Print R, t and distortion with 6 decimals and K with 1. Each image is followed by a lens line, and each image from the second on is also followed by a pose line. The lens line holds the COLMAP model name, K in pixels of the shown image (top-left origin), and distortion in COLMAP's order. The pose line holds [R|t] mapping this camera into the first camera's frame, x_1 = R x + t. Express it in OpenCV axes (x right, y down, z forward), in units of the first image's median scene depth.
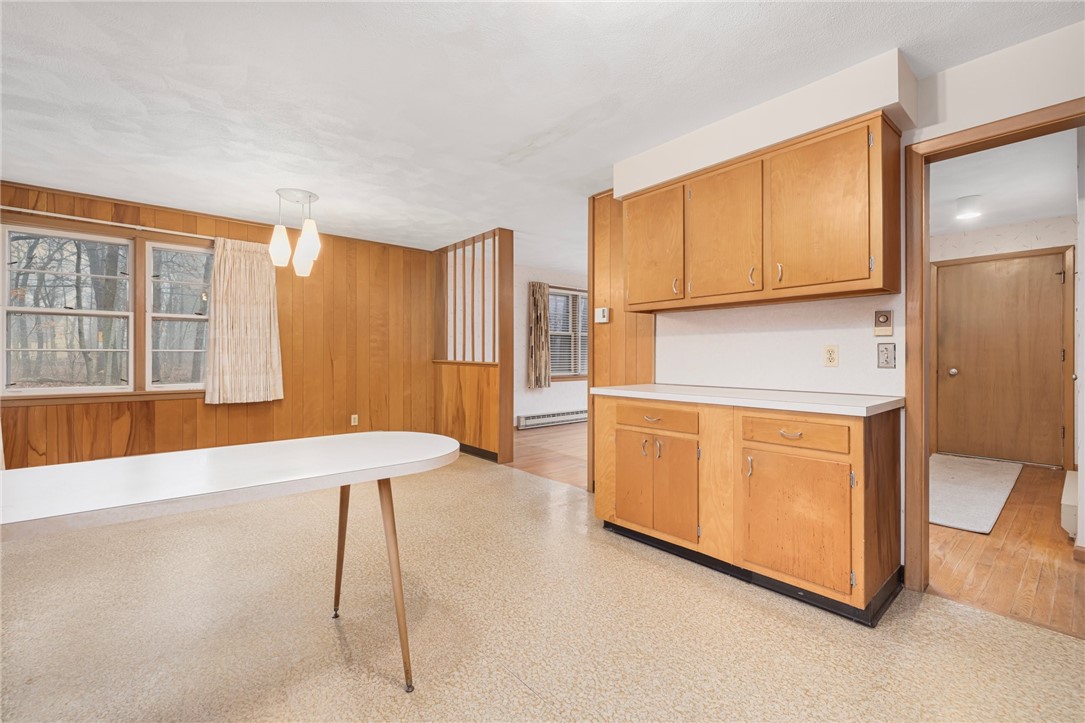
lens RADIAL K [[470.7, 0, 536.5], [0, 470.7, 353.9], [0, 0, 1]] dist [0.001064, 0.000170]
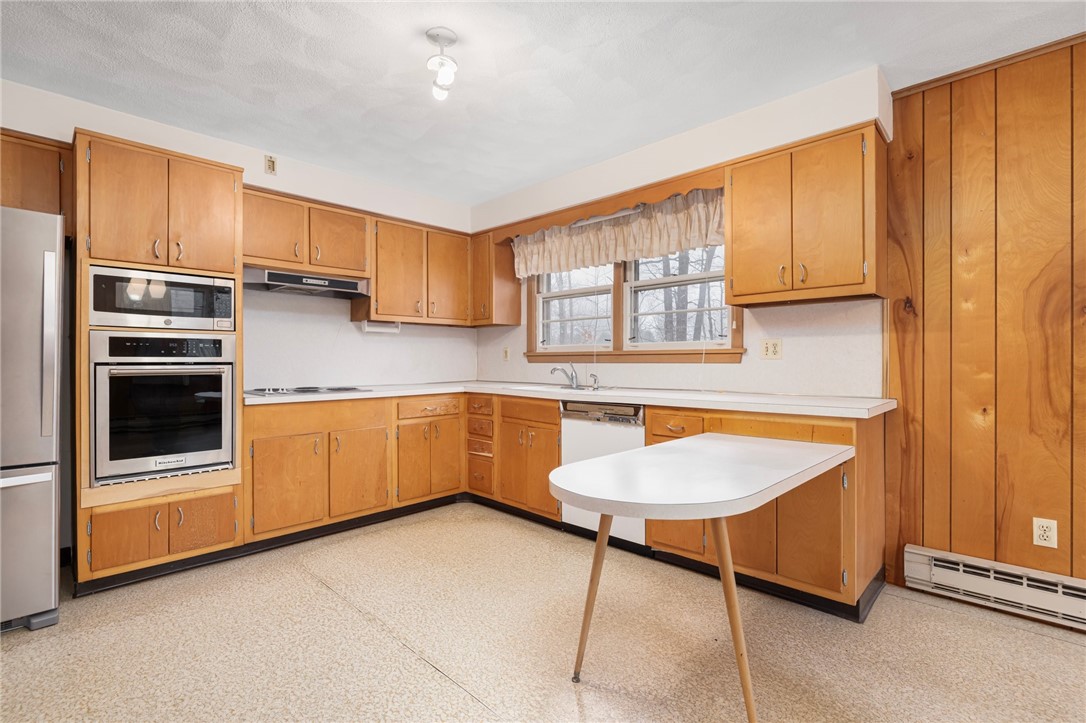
lens RADIAL K [[501.1, 0, 531.7], [0, 501.1, 361.1], [0, 0, 1]] dist [-0.006117, 0.001569]
pose [[-0.996023, -0.001168, -0.089088, -0.023772], [-0.000748, 0.999988, -0.004755, 0.000793], [0.089092, -0.004670, -0.996012, 0.705662]]
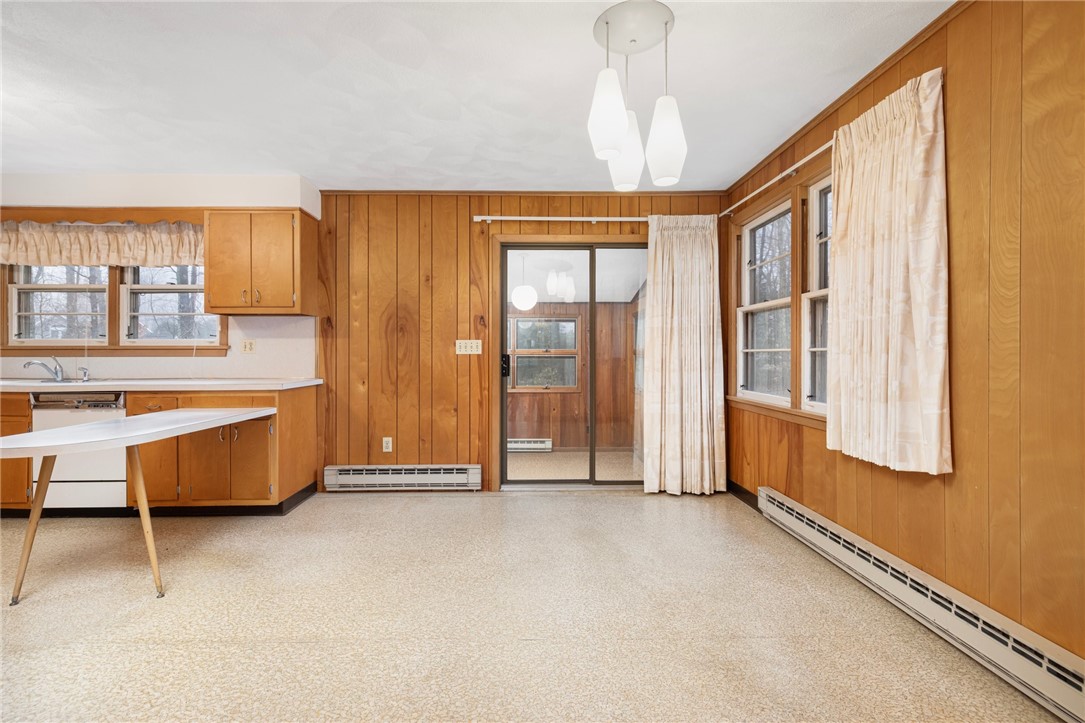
lens RADIAL K [[470.7, 0, 535.6], [0, 470.7, 354.9], [0, 0, 1]] dist [0.001064, 0.000170]
pose [[-0.629307, -0.000547, -0.777156, -0.053844], [0.002846, 0.999991, -0.003009, 0.001013], [0.777151, -0.004105, -0.629300, 1.009381]]
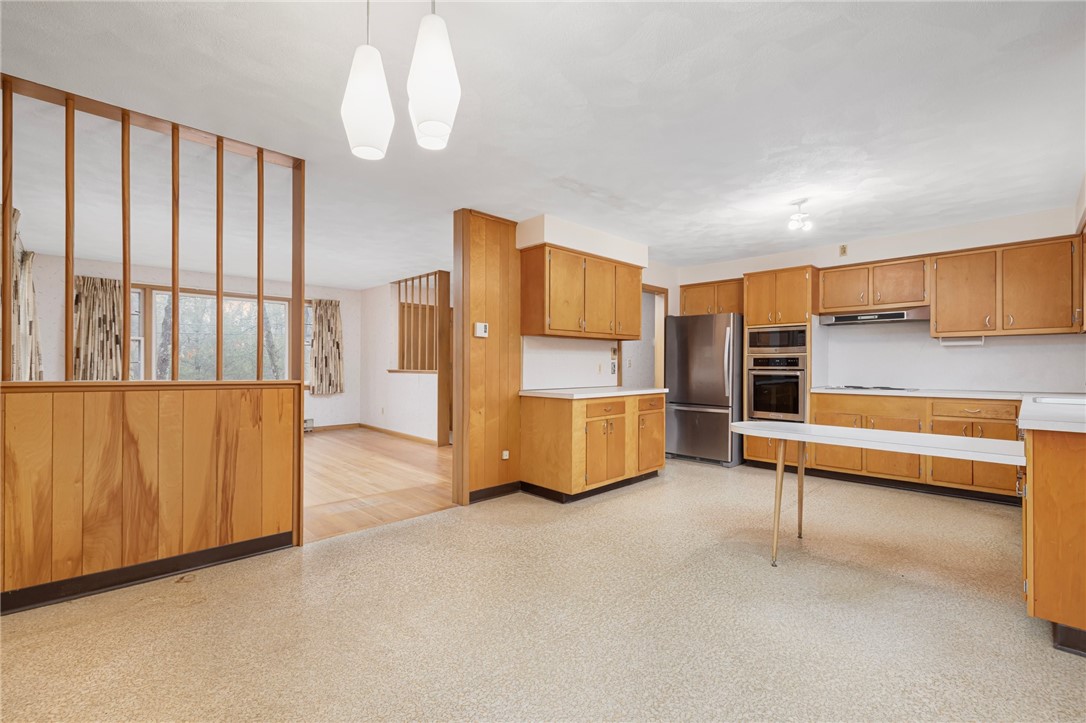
lens RADIAL K [[471.2, 0, 535.6], [0, 471.2, 366.9], [0, 0, 1]] dist [0.001064, 0.000170]
pose [[-0.064755, -0.004464, 0.997891, -0.734667], [-0.009560, 0.999947, 0.003853, -0.004138], [-0.997855, -0.009290, -0.064794, 0.756051]]
